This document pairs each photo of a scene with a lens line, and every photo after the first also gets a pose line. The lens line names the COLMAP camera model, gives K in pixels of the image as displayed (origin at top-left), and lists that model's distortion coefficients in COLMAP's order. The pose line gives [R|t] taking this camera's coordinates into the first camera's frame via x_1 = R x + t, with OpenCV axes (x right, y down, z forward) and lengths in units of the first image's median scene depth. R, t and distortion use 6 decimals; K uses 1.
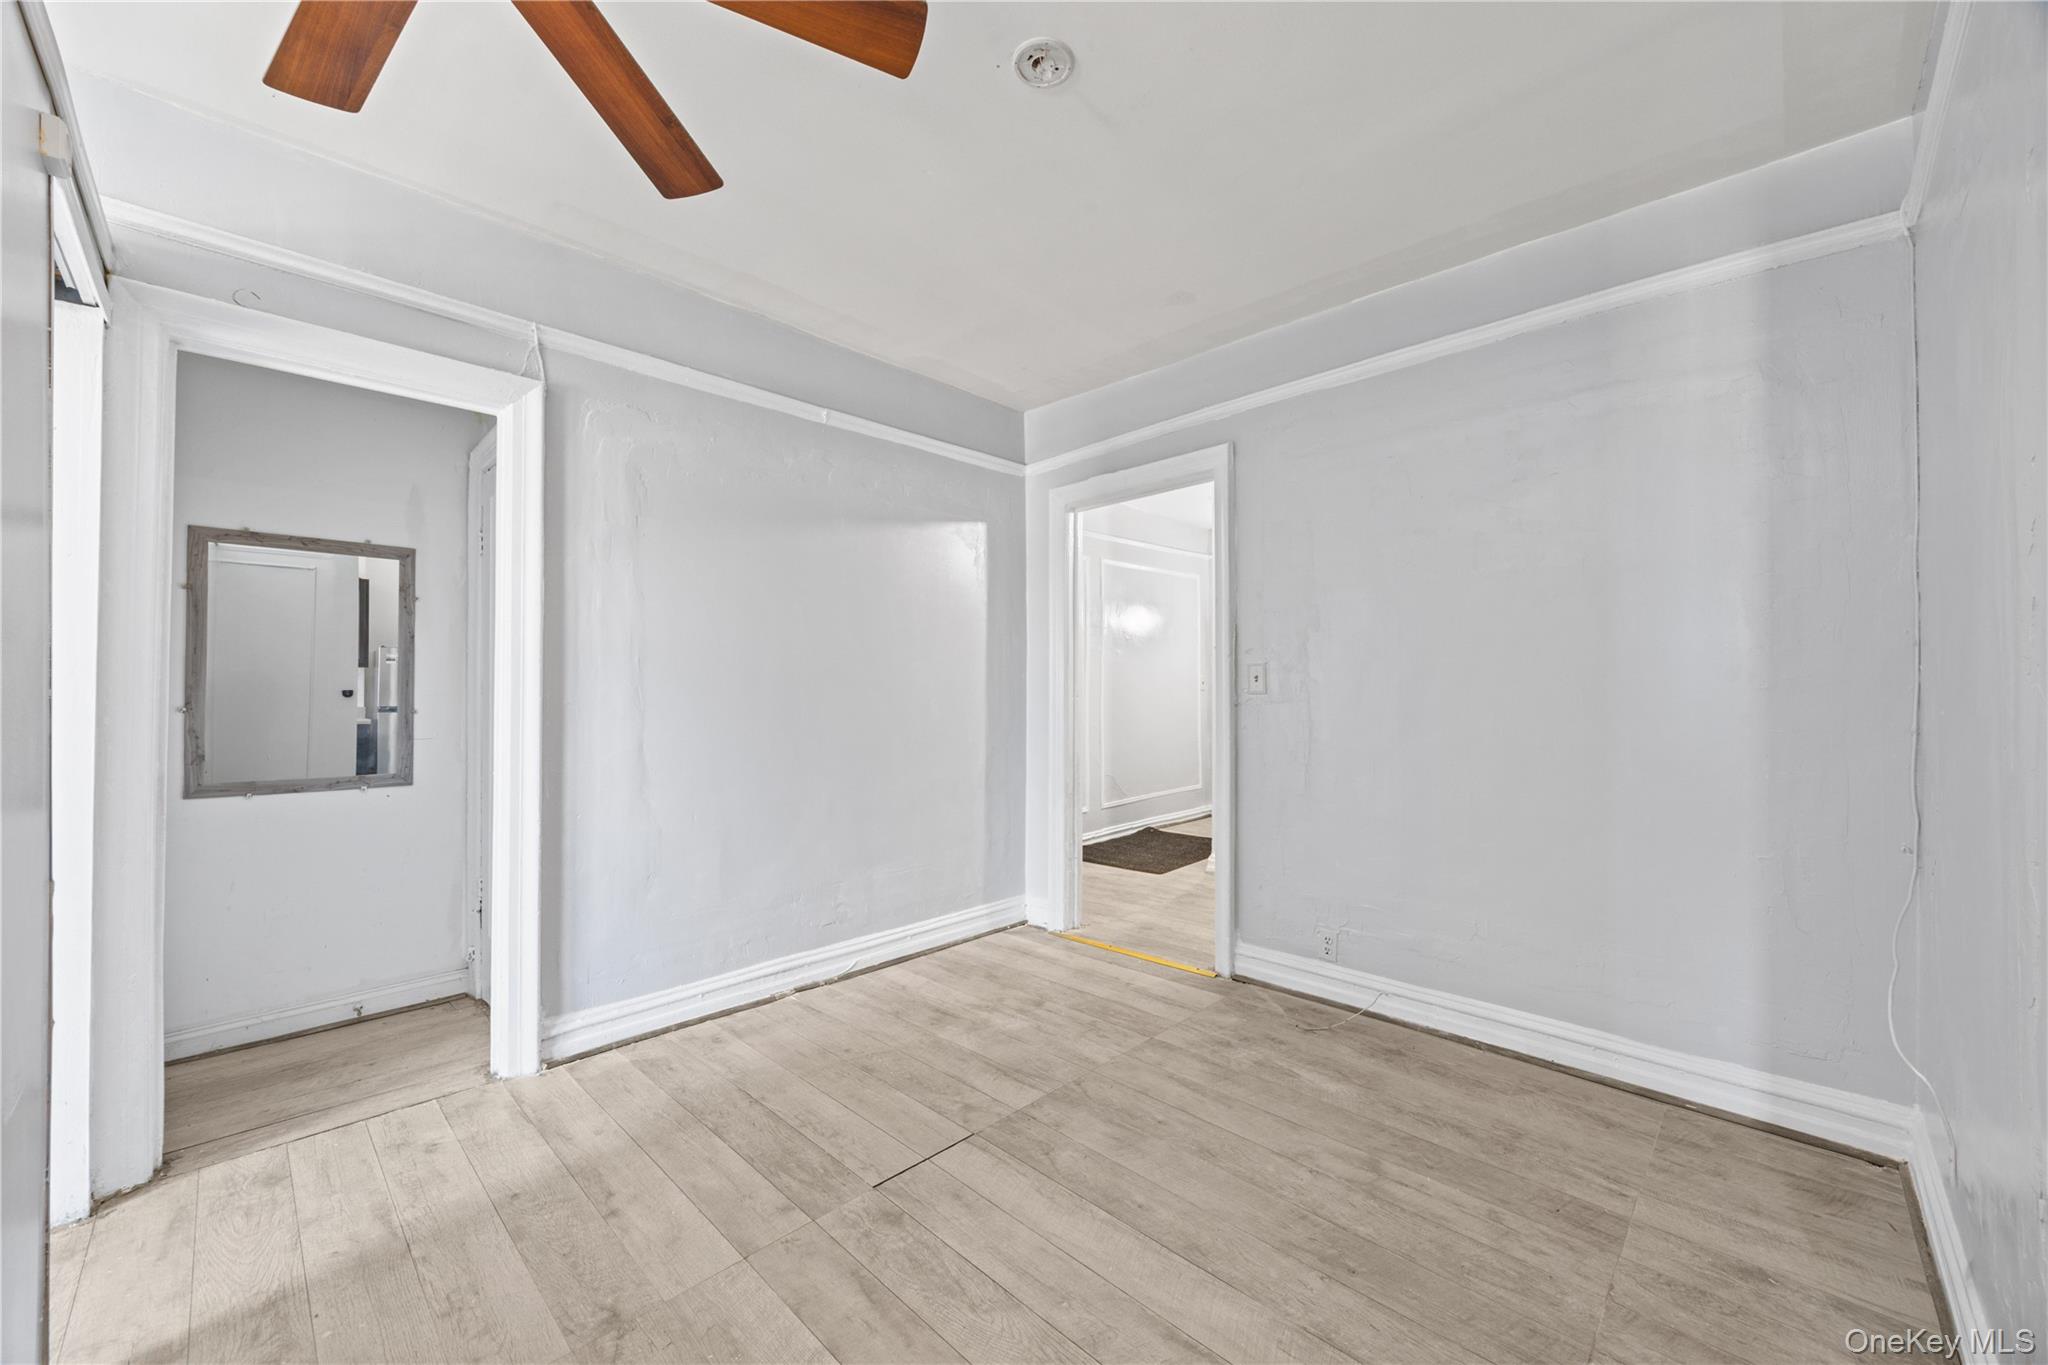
lens RADIAL K [[792.3, 0, 1018.0], [0, 792.3, 677.3], [0, 0, 1]] dist [-0.003333, -0.000096]
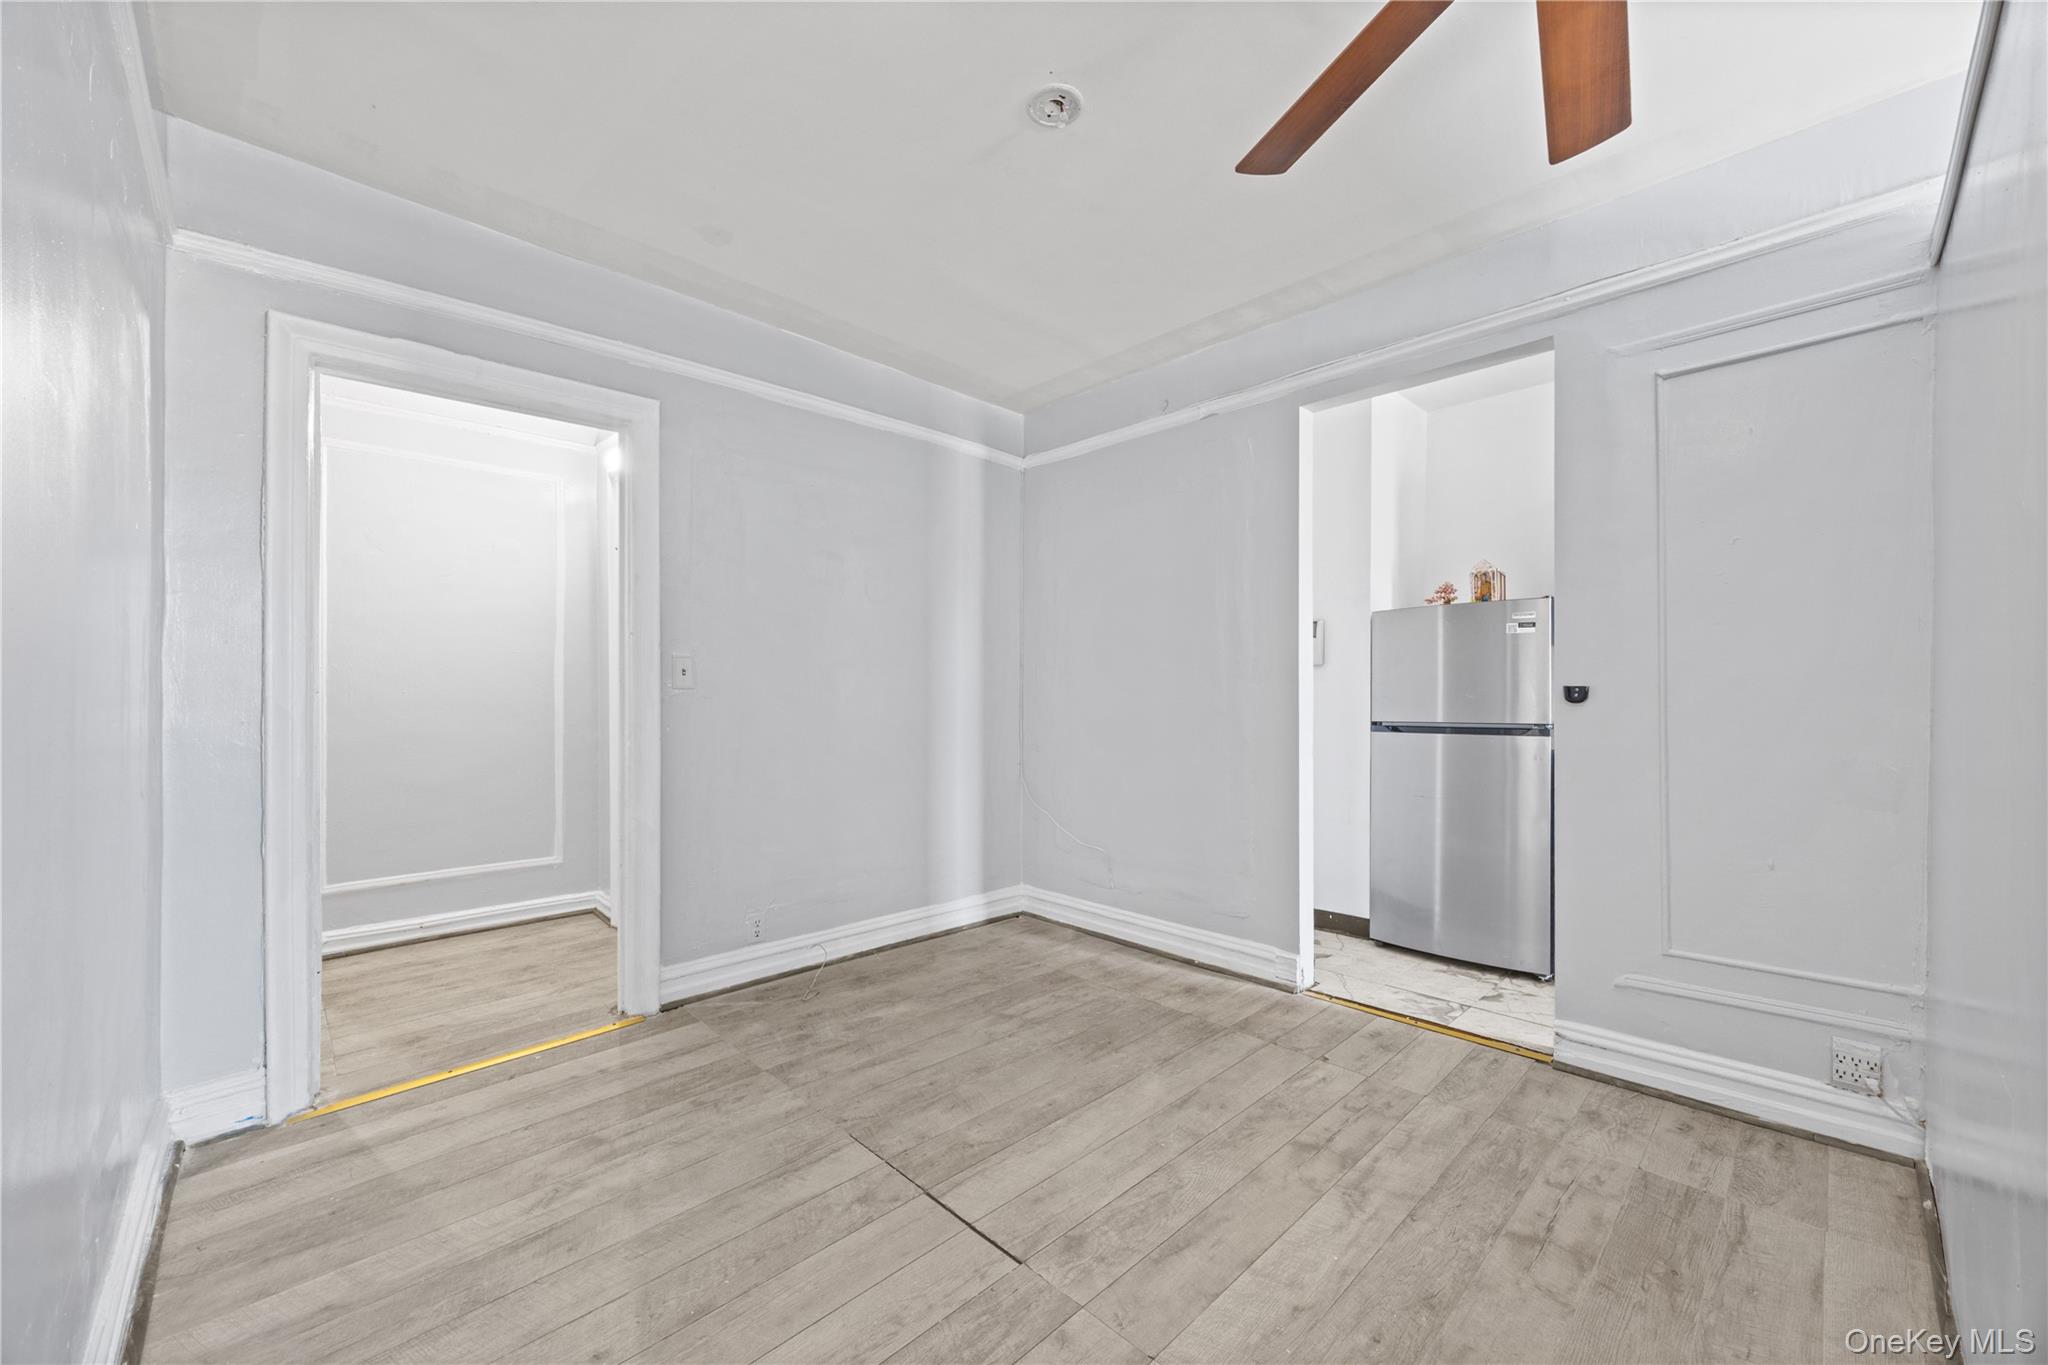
lens RADIAL K [[792.3, 0, 1027.4], [0, 792.3, 699.5], [0, 0, 1]] dist [-0.003333, -0.000096]
pose [[0.011997, -0.006179, 0.999909, -0.845620], [-0.016085, 0.999850, 0.006372, 0.027354], [-0.999799, -0.016160, 0.011896, 0.816469]]
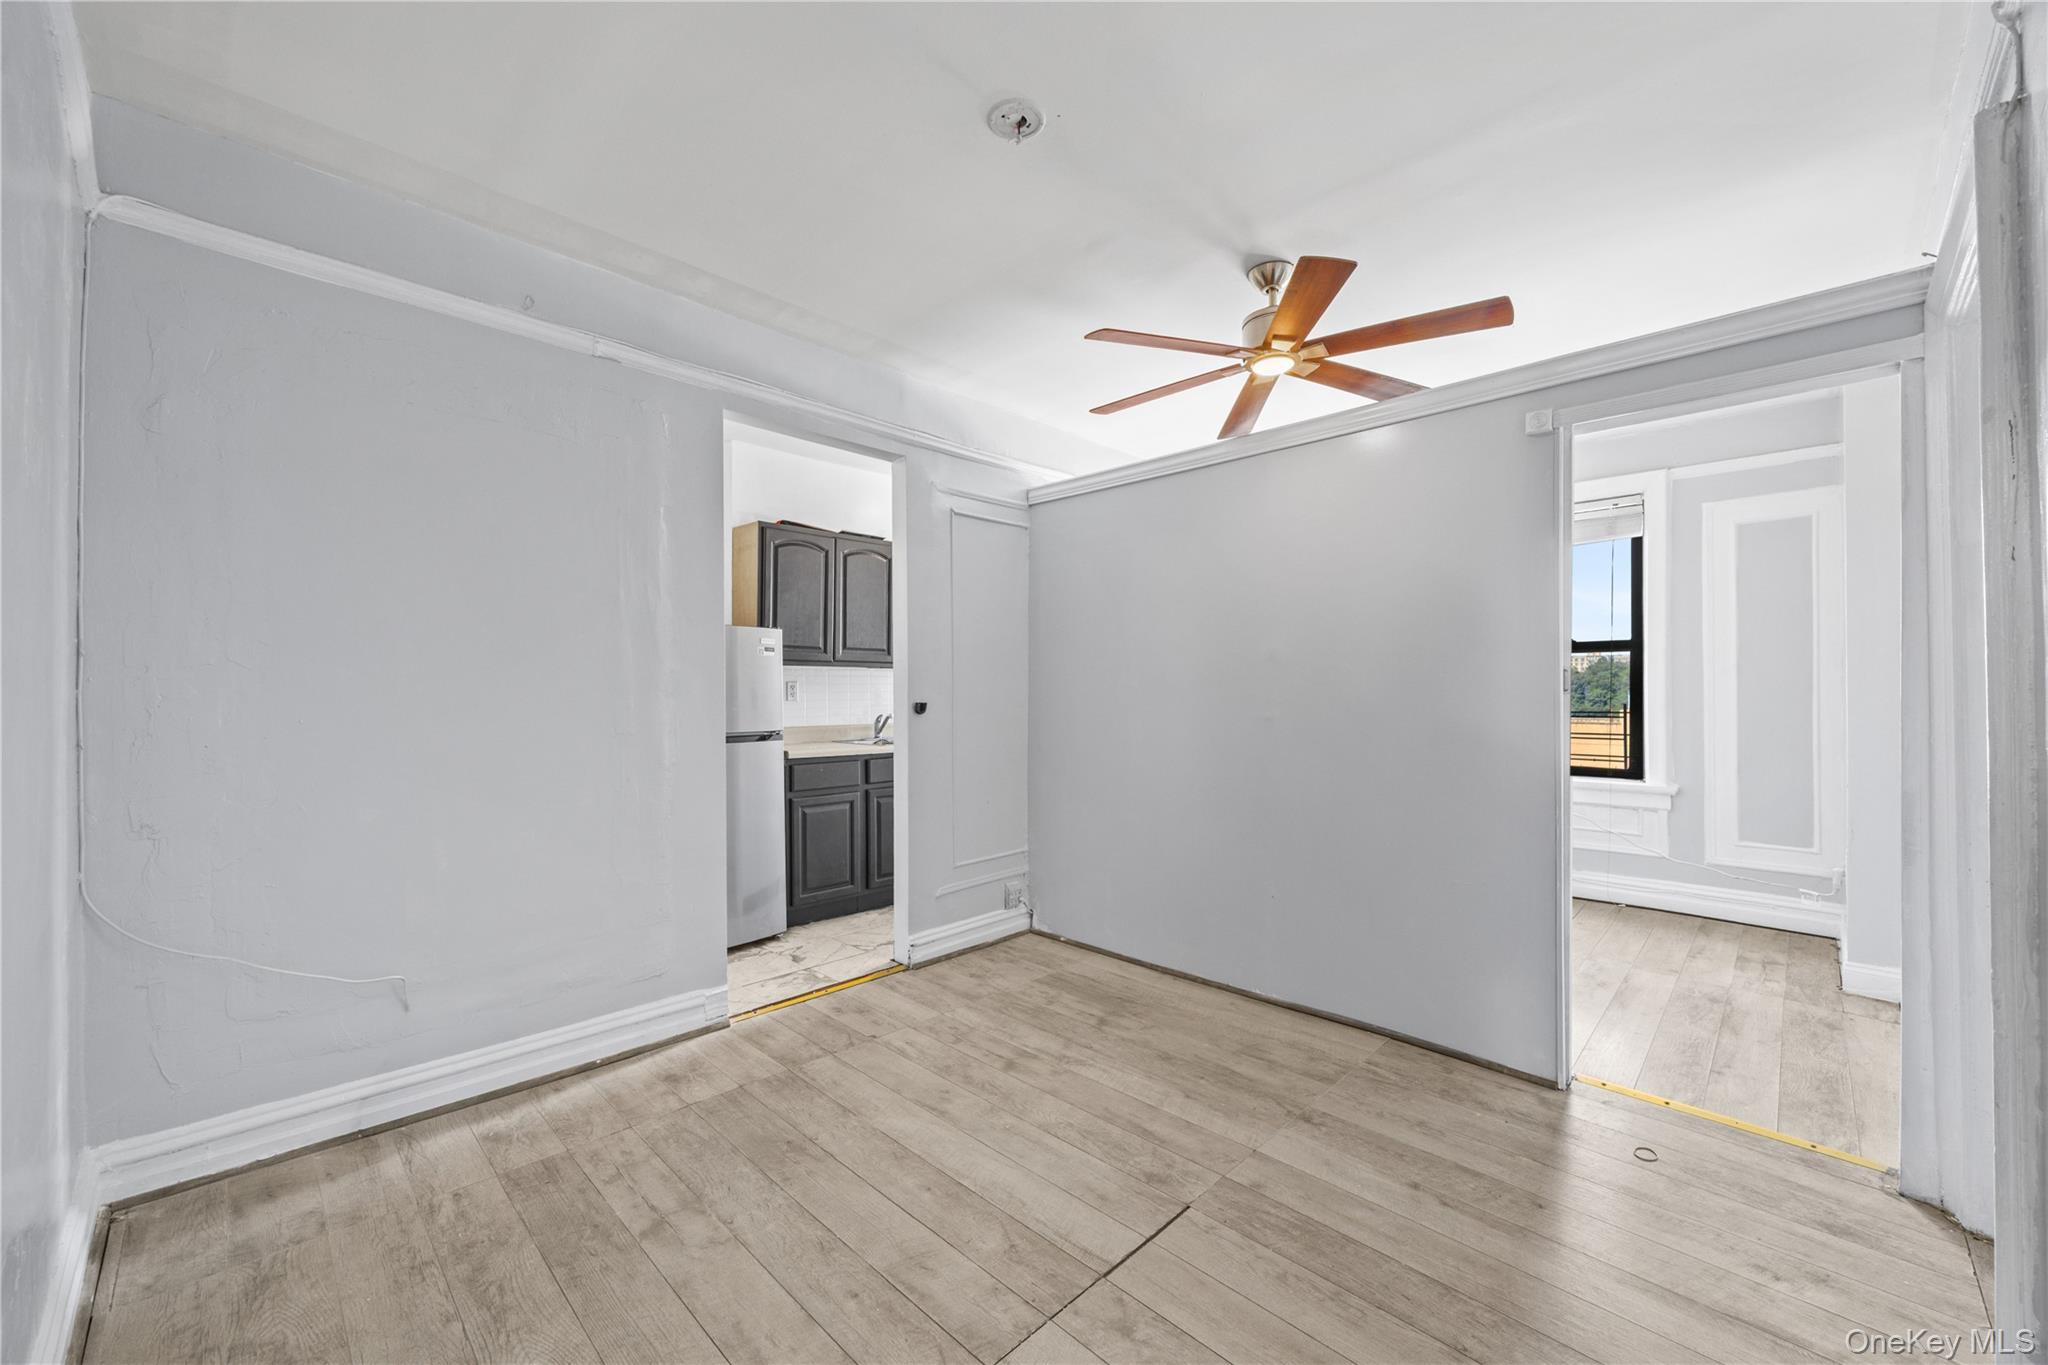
lens RADIAL K [[792.3, 0, 1024.6], [0, 792.3, 685.3], [0, 0, 1]] dist [-0.003333, -0.000096]
pose [[-0.999965, -0.002583, -0.008015, 0.028156], [-0.002359, 0.999611, -0.027784, 0.014195], [0.008084, -0.027764, -0.999582, 1.654089]]
